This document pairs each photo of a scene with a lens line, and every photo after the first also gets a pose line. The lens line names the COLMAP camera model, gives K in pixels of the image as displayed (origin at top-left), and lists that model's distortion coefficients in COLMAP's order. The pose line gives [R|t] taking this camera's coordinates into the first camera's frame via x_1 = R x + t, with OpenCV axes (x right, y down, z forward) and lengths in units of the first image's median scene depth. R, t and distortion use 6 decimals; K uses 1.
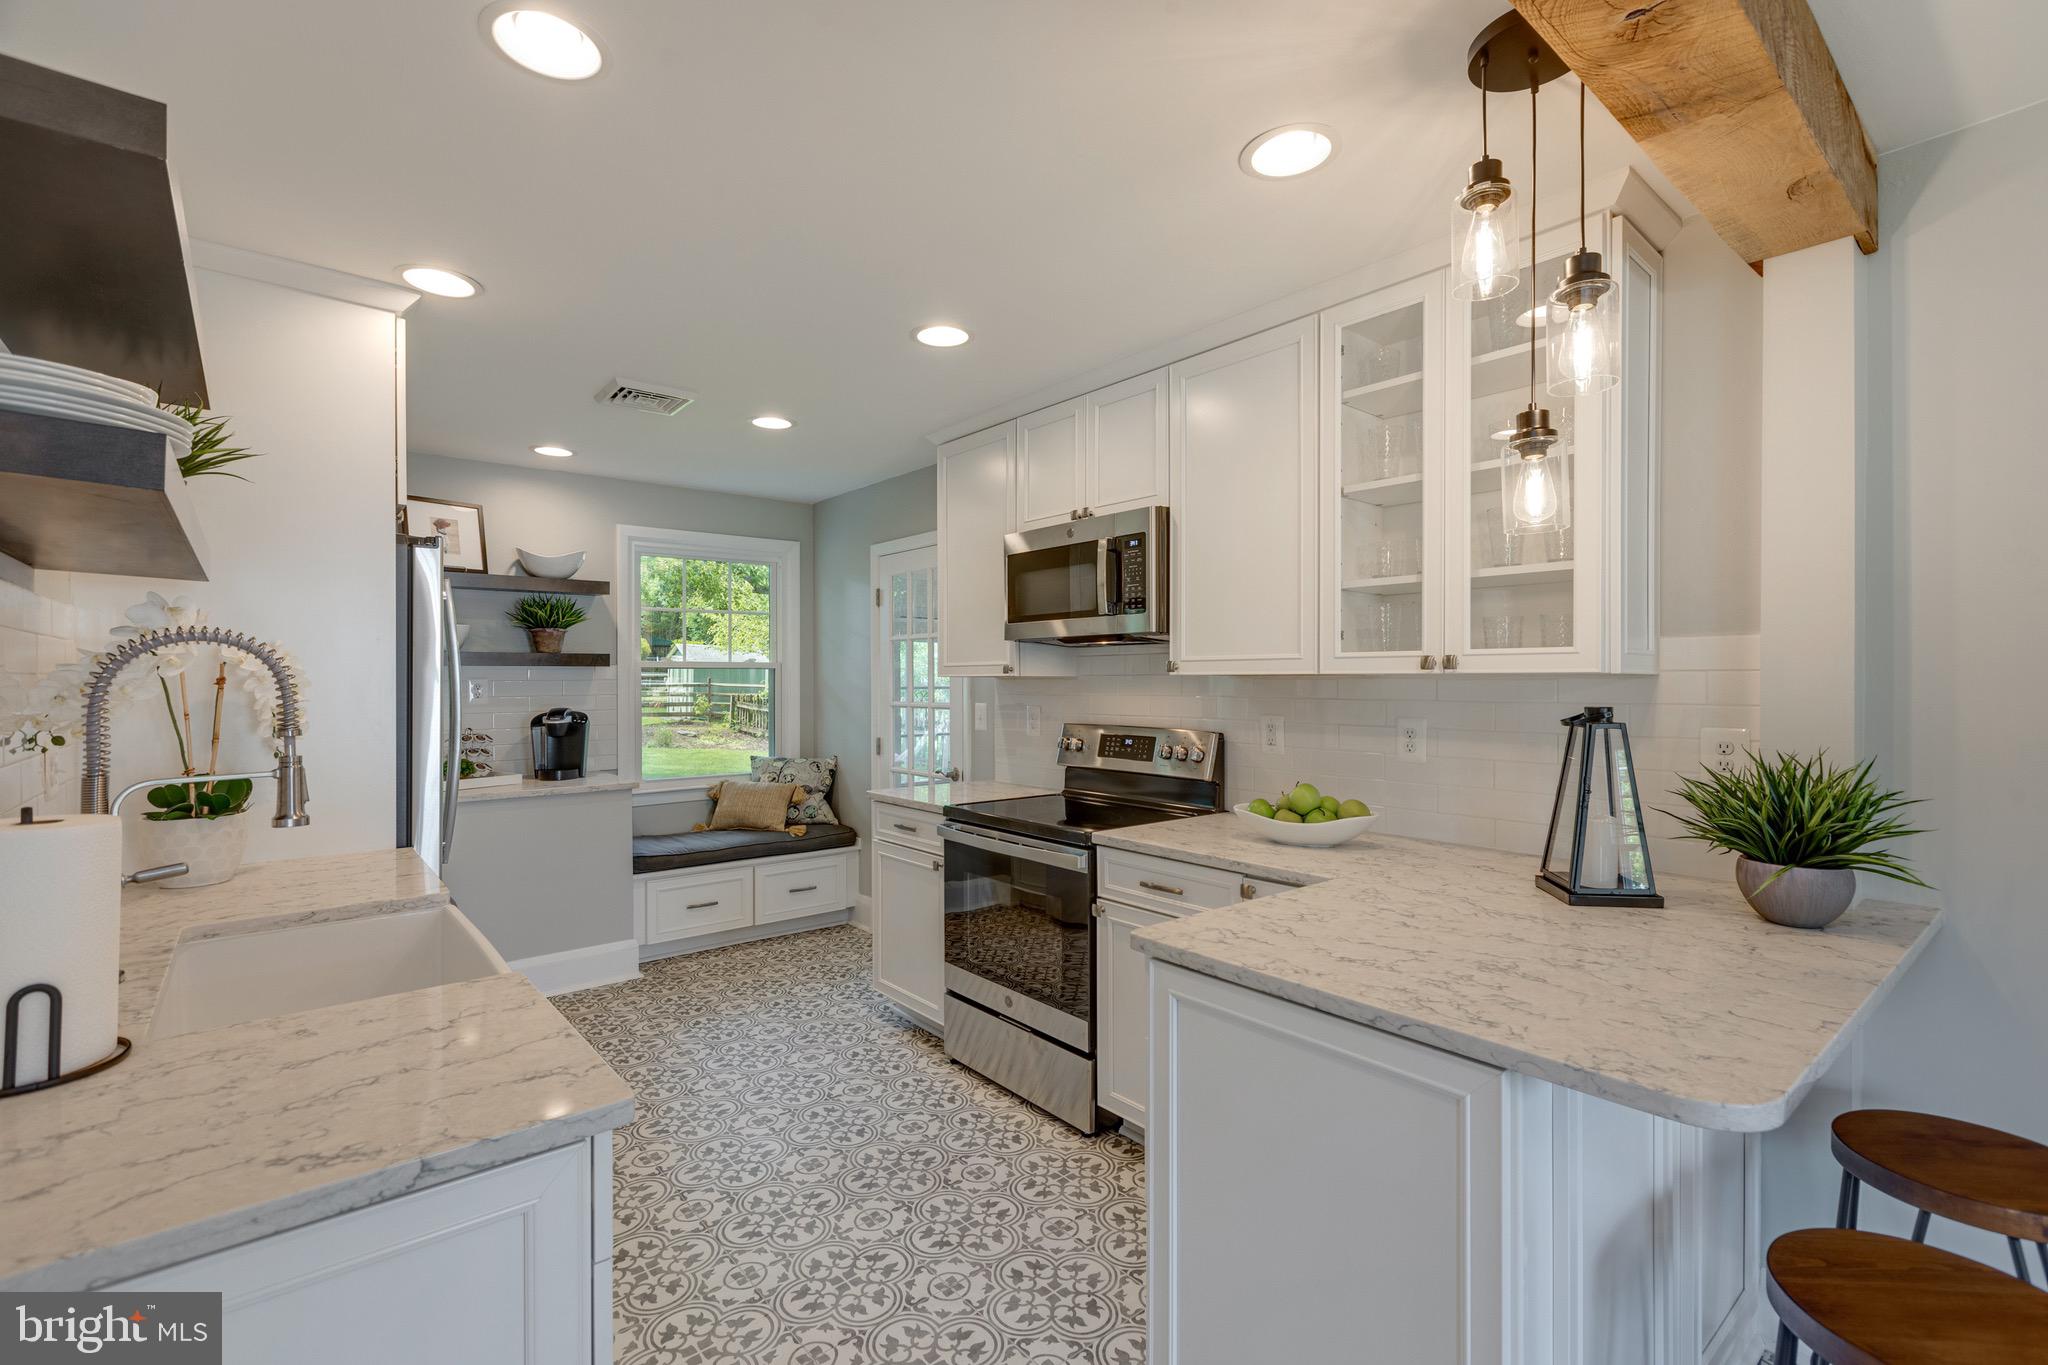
lens RADIAL K [[904.9, 0, 1027.7], [0, 904.9, 679.5], [0, 0, 1]] dist [0.004154, -0.002278]
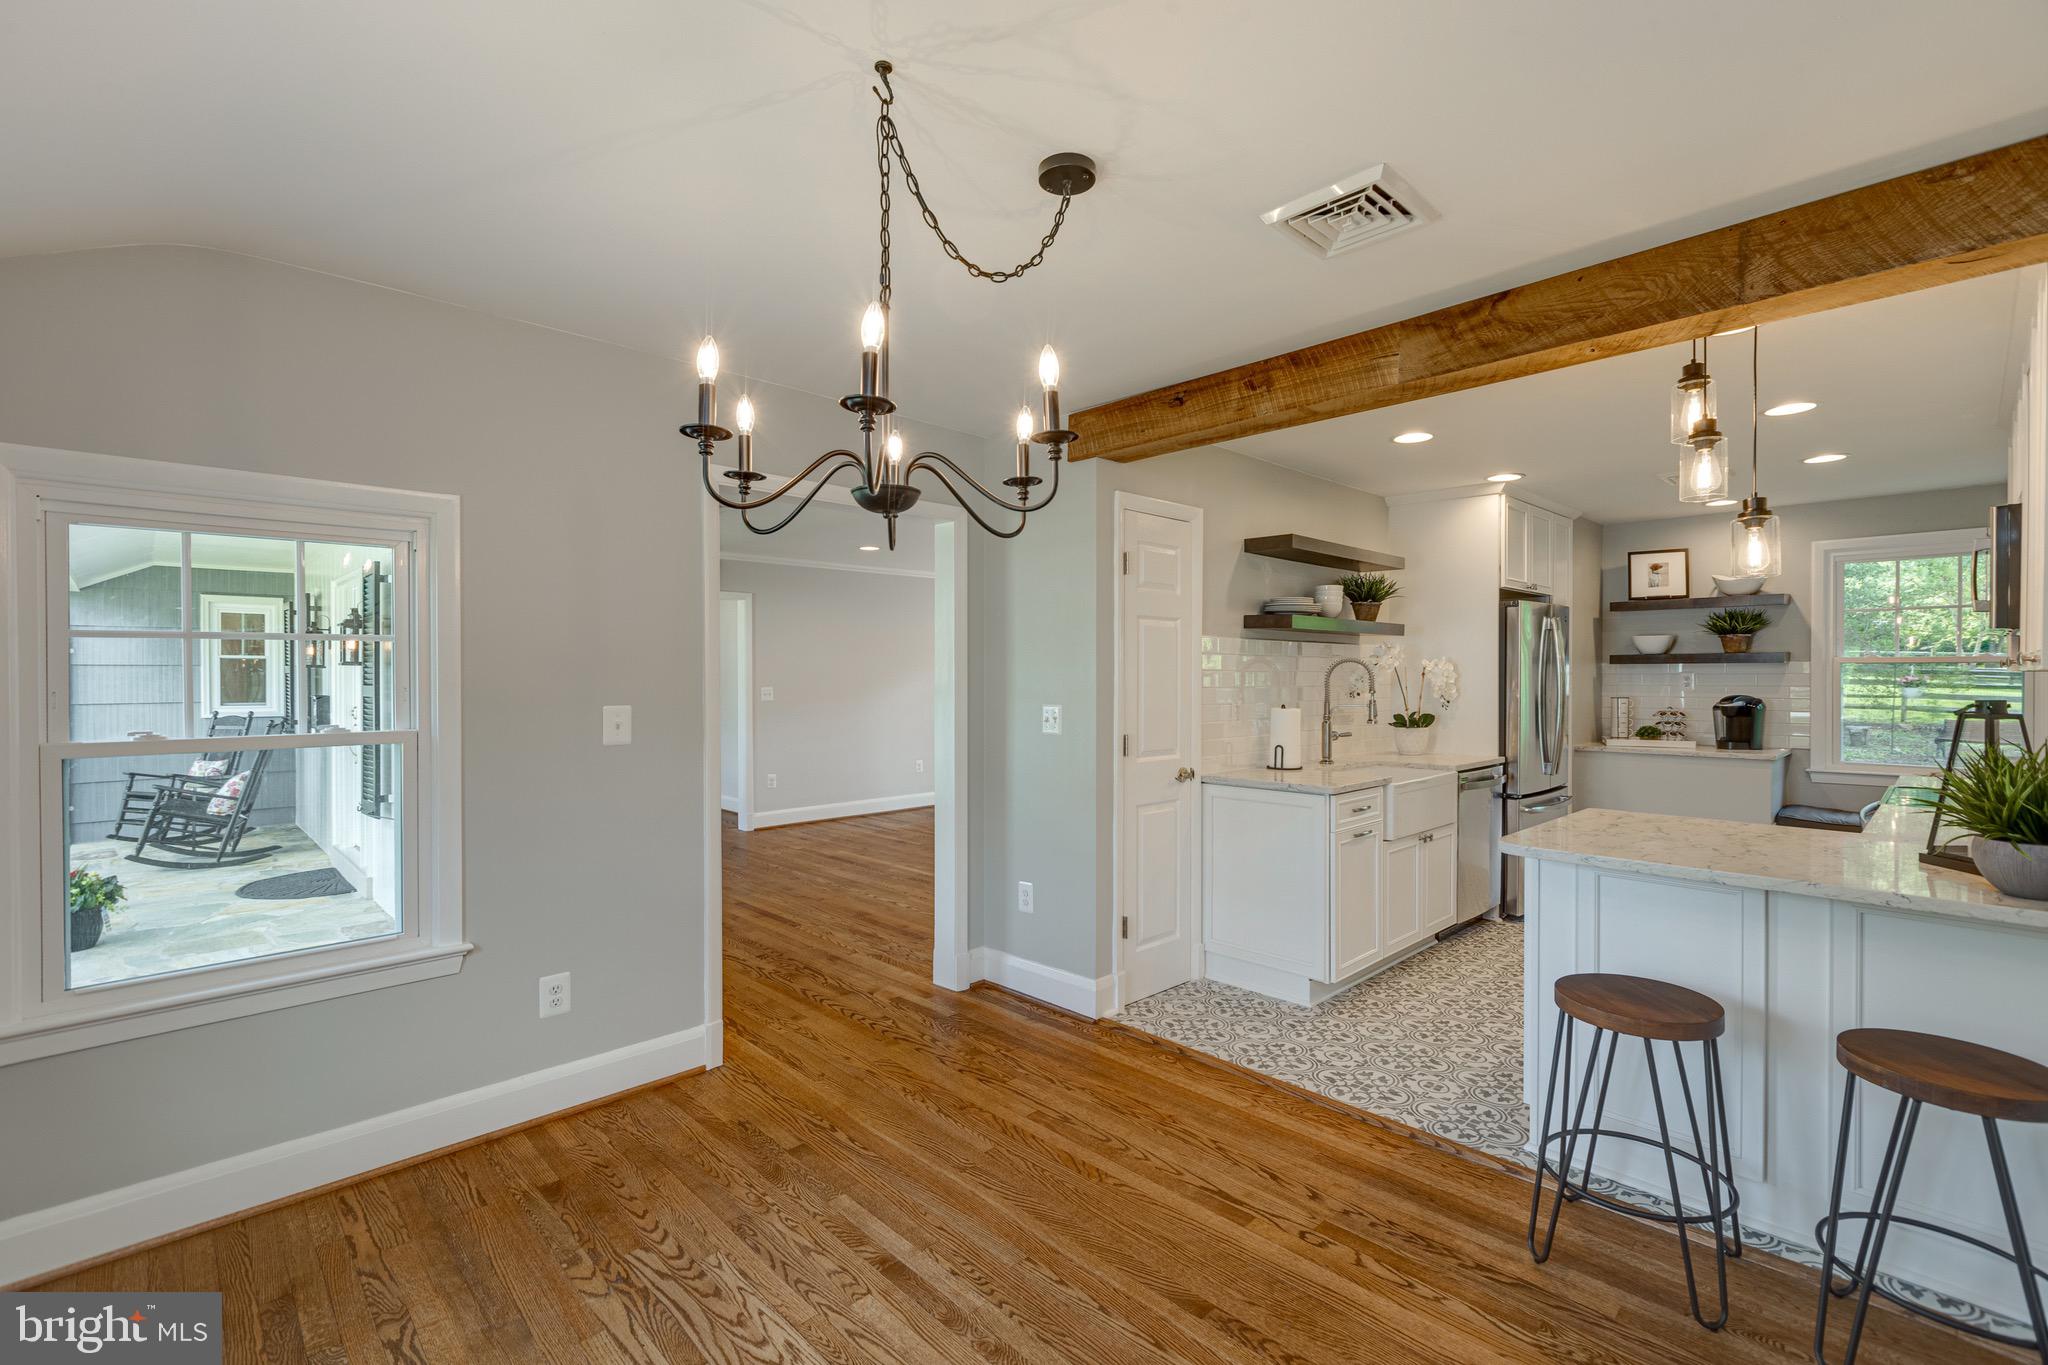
lens RADIAL K [[904.9, 0, 1027.7], [0, 904.9, 679.5], [0, 0, 1]] dist [0.004154, -0.002278]
pose [[0.072572, 0.007986, -0.997331, 0.711571], [0.001111, 0.999967, 0.008088, -0.002529], [0.997363, -0.001694, 0.072561, -0.114756]]
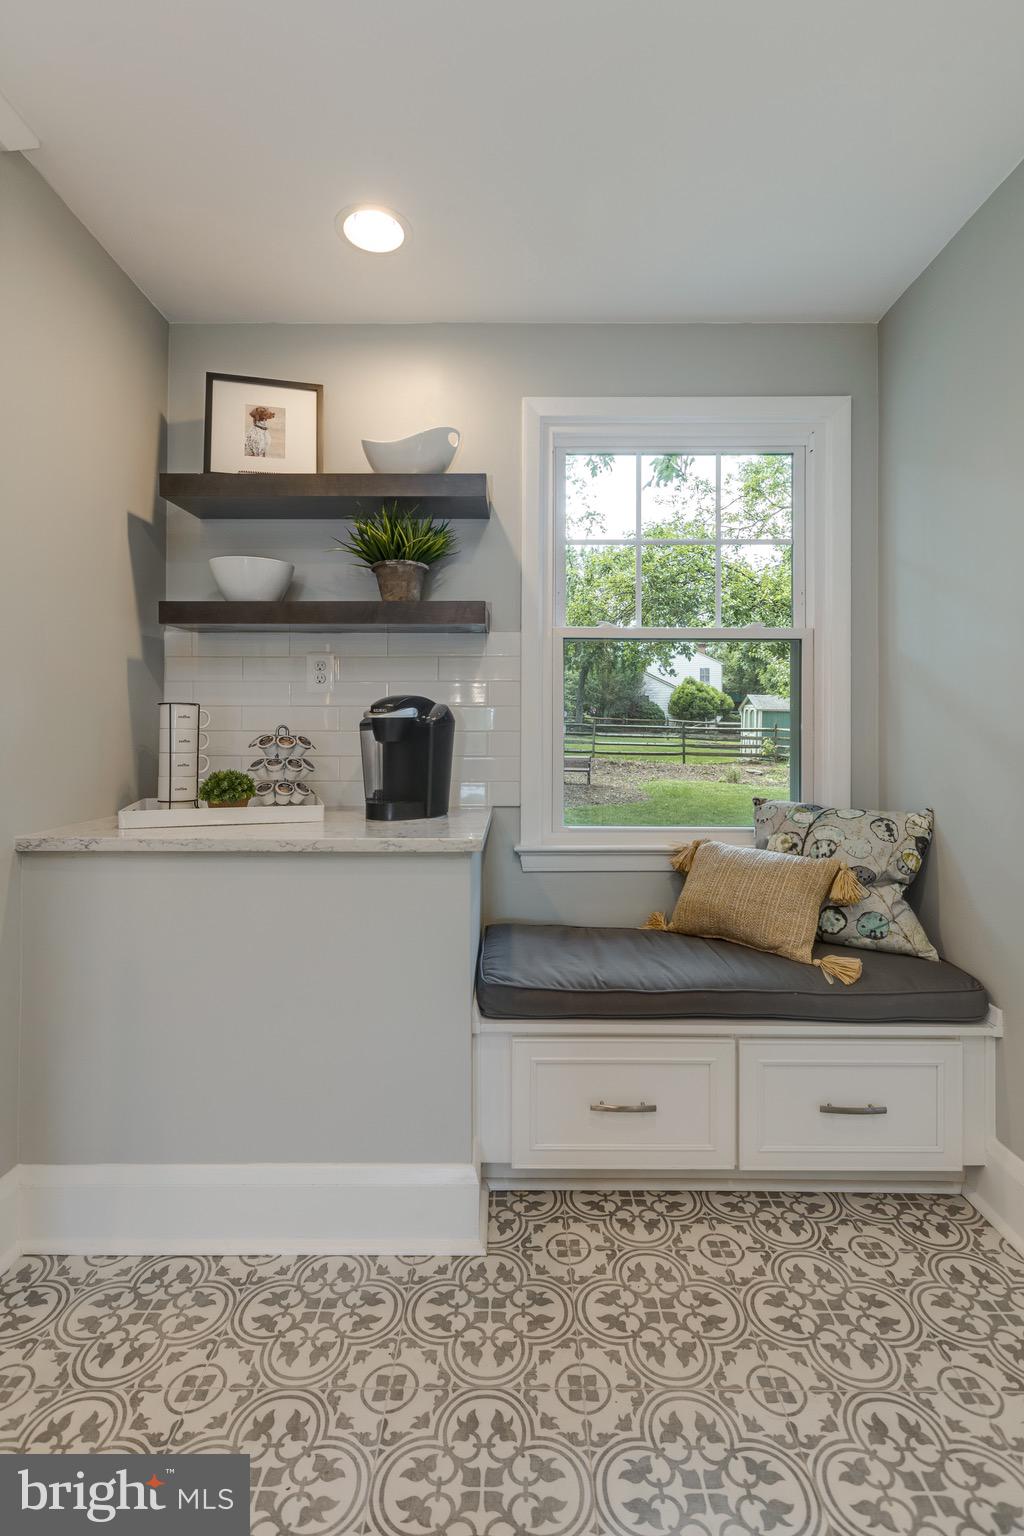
lens RADIAL K [[720.2, 0, 510.7], [0, 720.2, 725.5], [0, 0, 1]] dist [0.000996, -0.000619]
pose [[0.763620, 0.000680, -0.645666, -0.165191], [-0.005806, 0.999966, -0.005813, 0.053363], [0.645640, 0.008188, 0.763598, 0.690387]]
